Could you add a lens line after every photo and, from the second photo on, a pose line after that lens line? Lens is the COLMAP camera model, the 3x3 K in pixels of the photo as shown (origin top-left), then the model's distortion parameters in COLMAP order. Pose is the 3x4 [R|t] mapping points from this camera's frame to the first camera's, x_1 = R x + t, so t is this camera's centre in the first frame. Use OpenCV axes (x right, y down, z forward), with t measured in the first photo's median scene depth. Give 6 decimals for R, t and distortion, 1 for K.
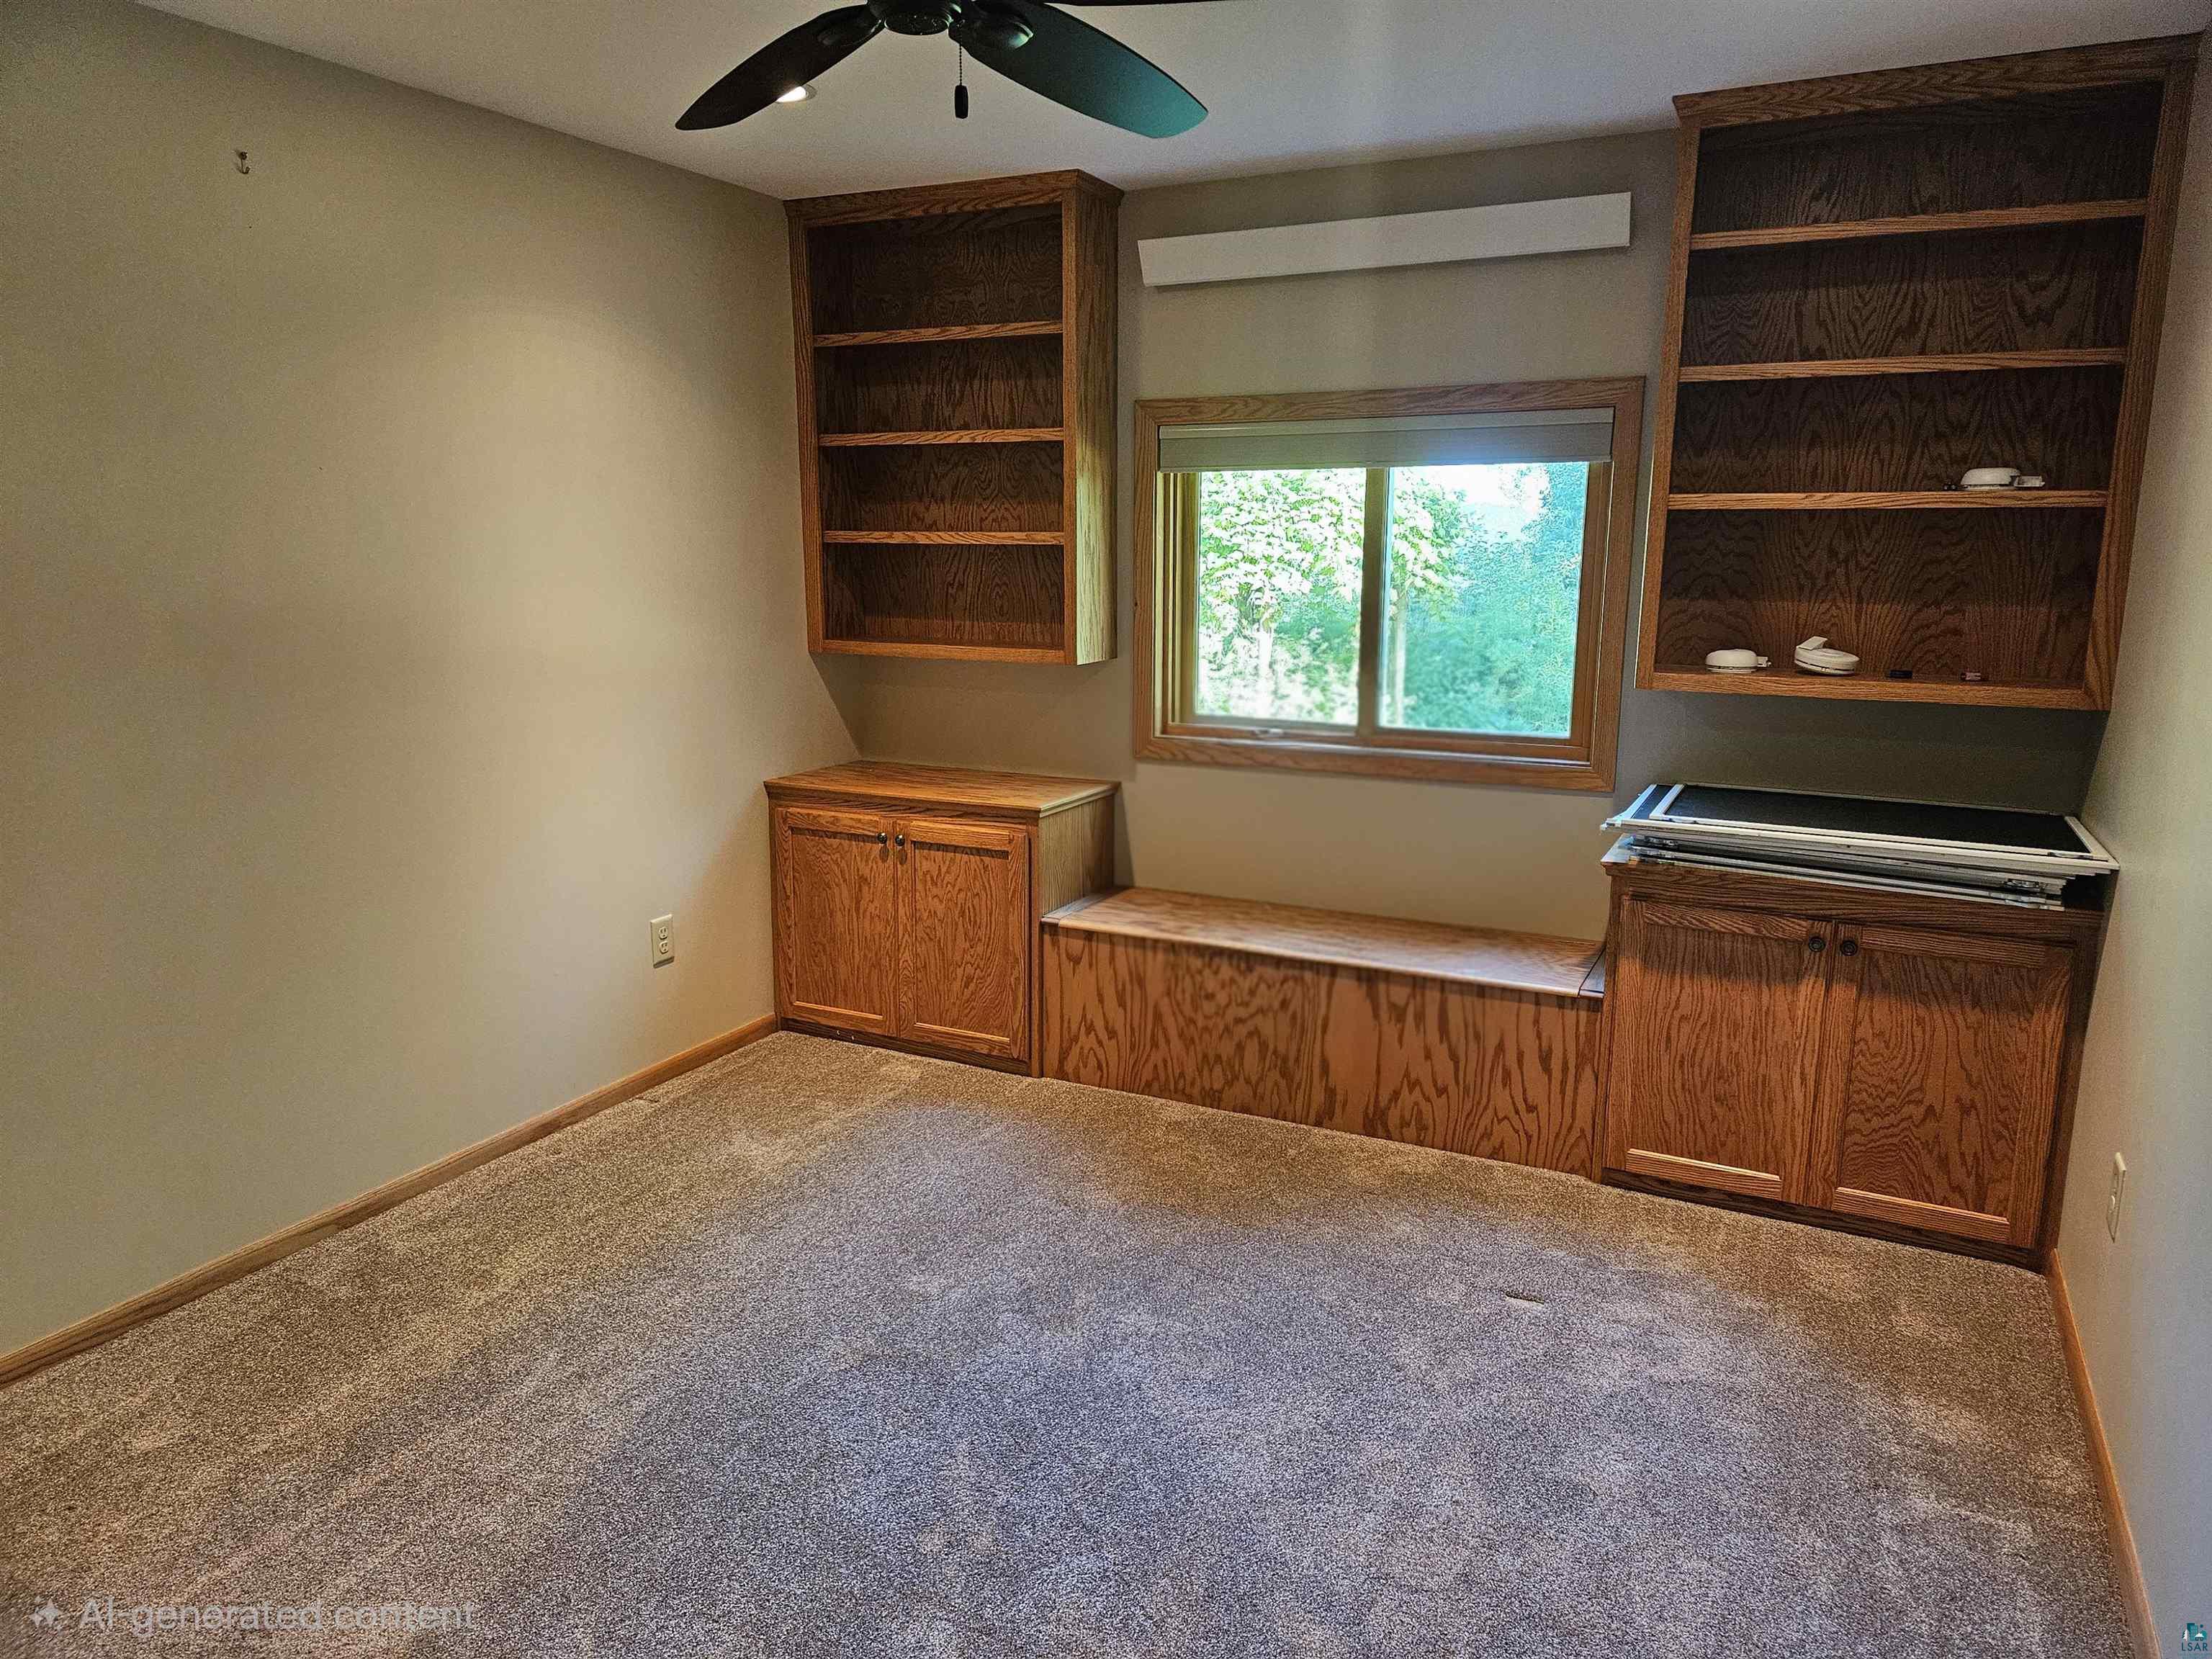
lens RADIAL K [[1474.0, 0, 1117.0], [0, 1474.0, 828.4], [0, 0, 1]] dist [0.074823, -0.062447]
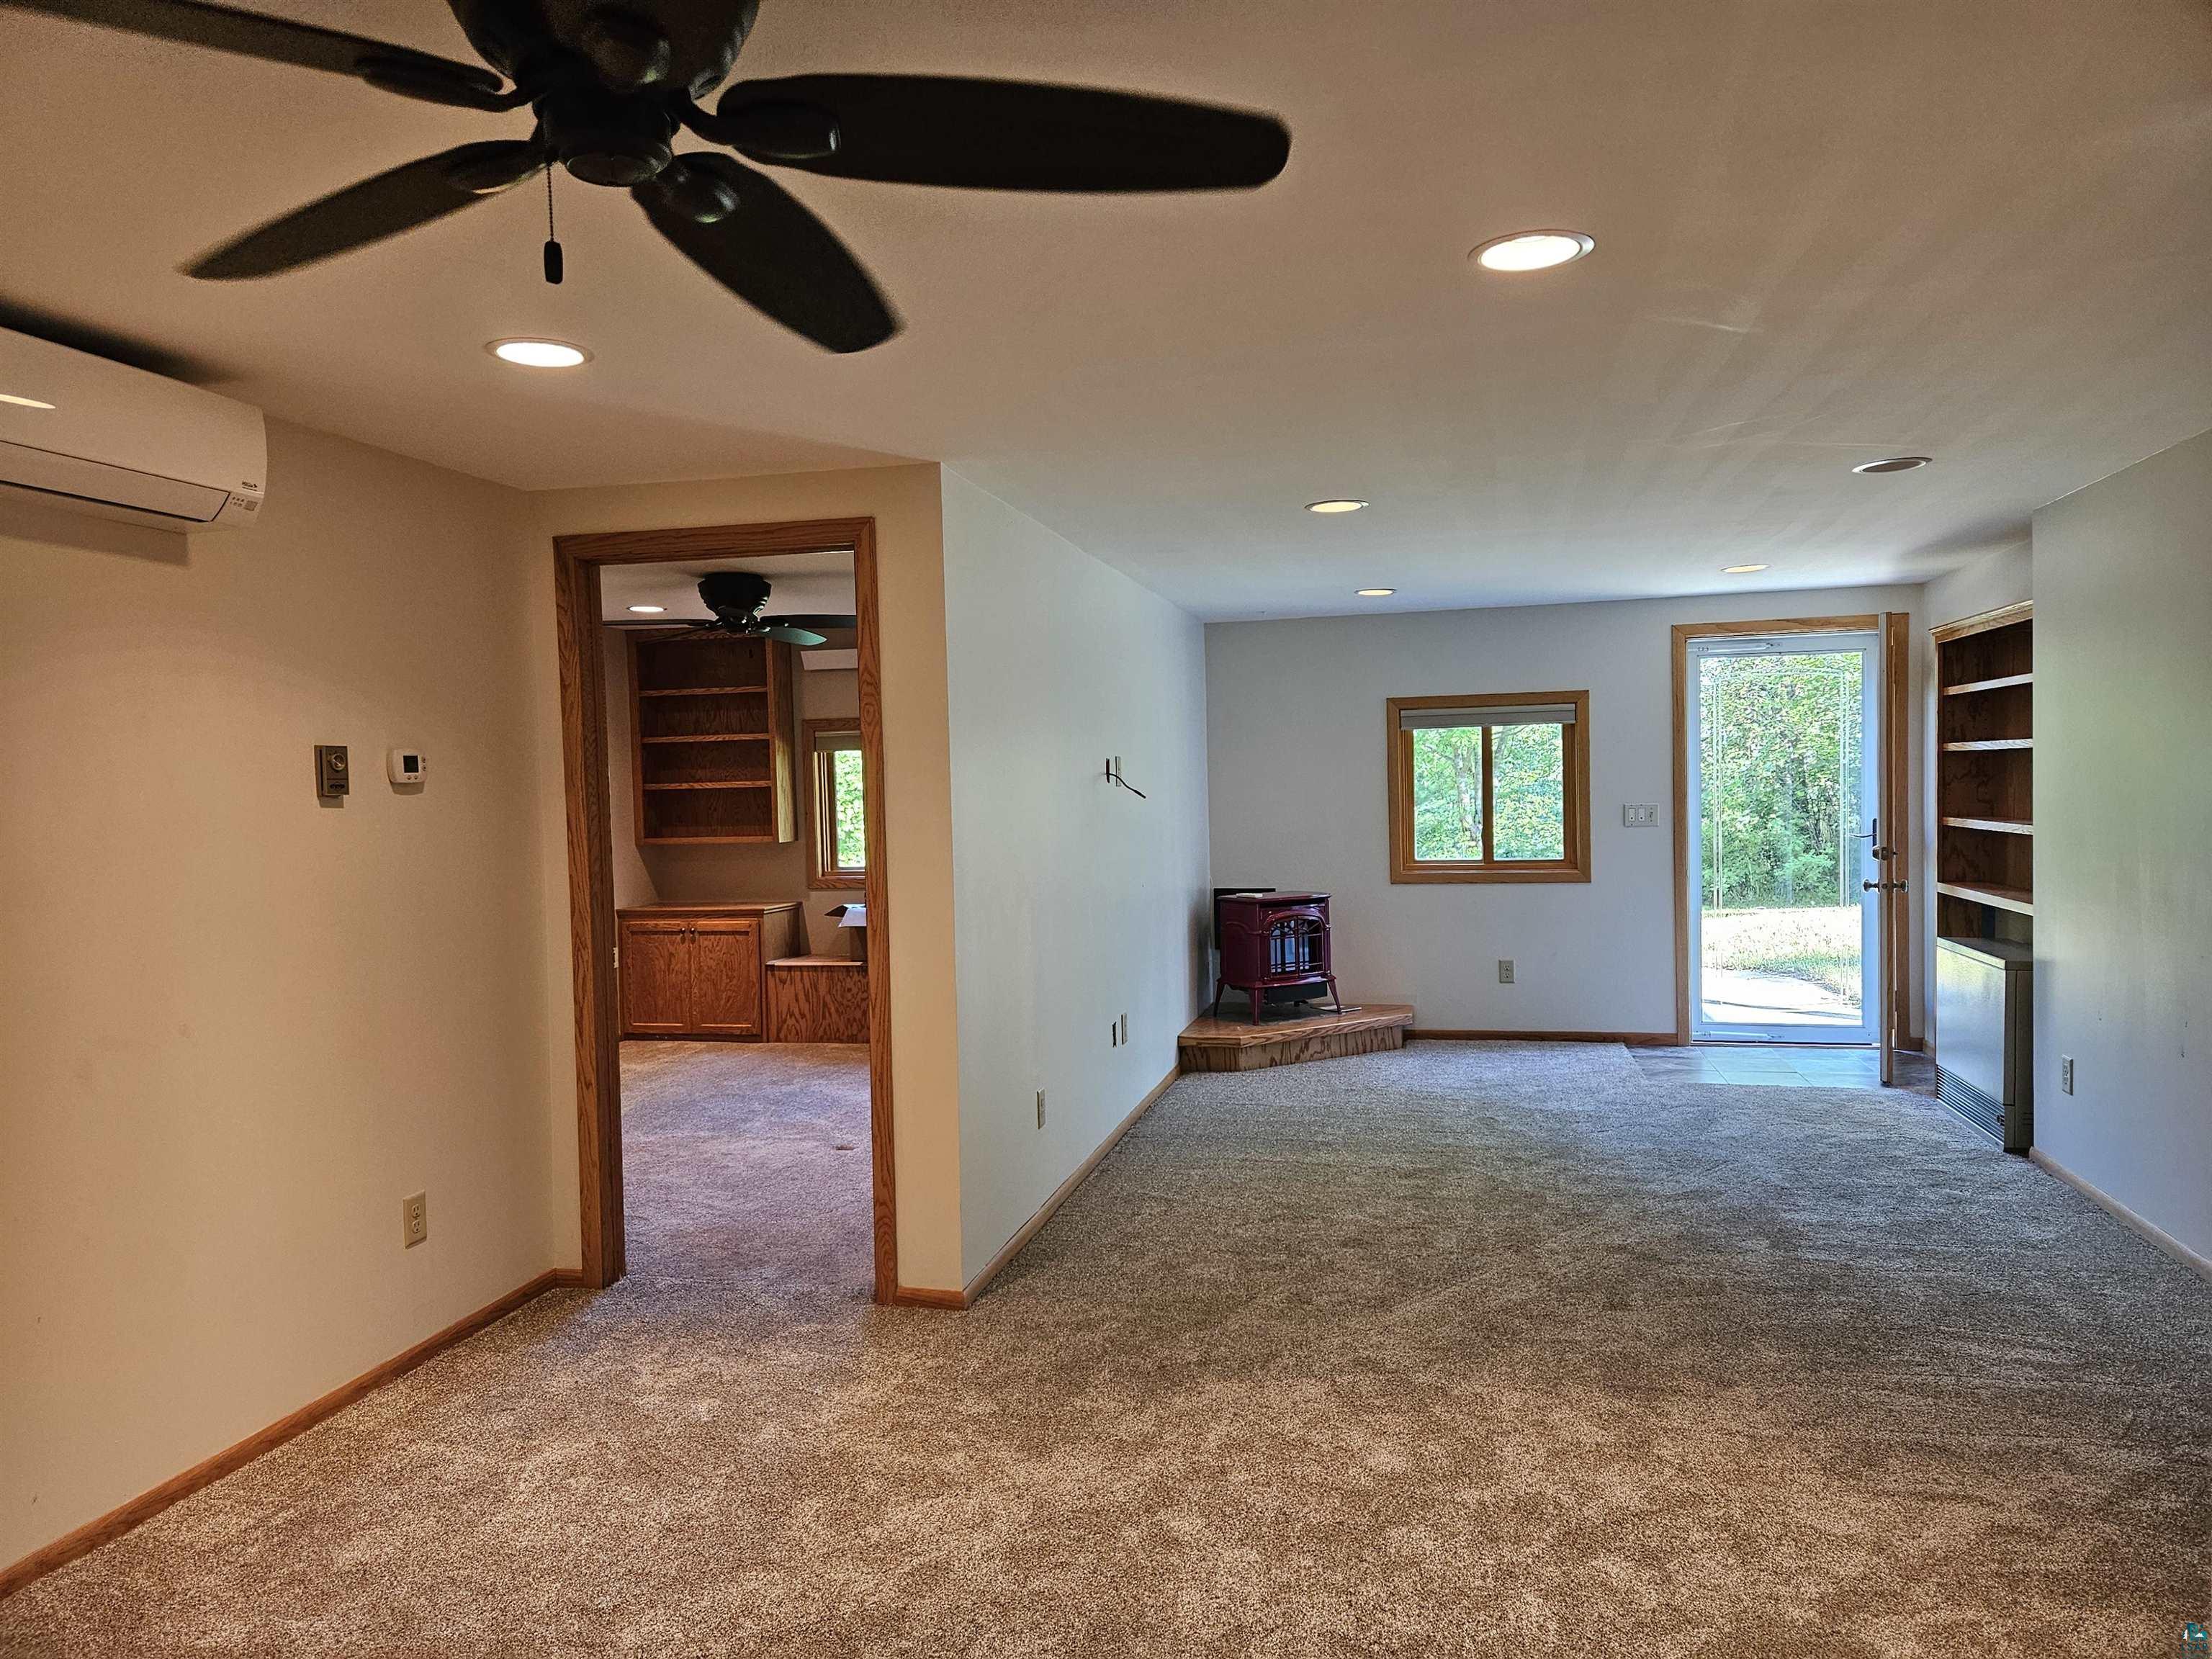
lens RADIAL K [[1474.0, 0, 1106.1], [0, 1474.0, 824.3], [0, 0, 1]] dist [0.074823, -0.062447]
pose [[0.974579, -0.034140, 0.221428, -0.038238], [0.071322, 0.984182, -0.162168, 0.234007], [-0.212389, 0.173838, 0.961598, -1.106920]]
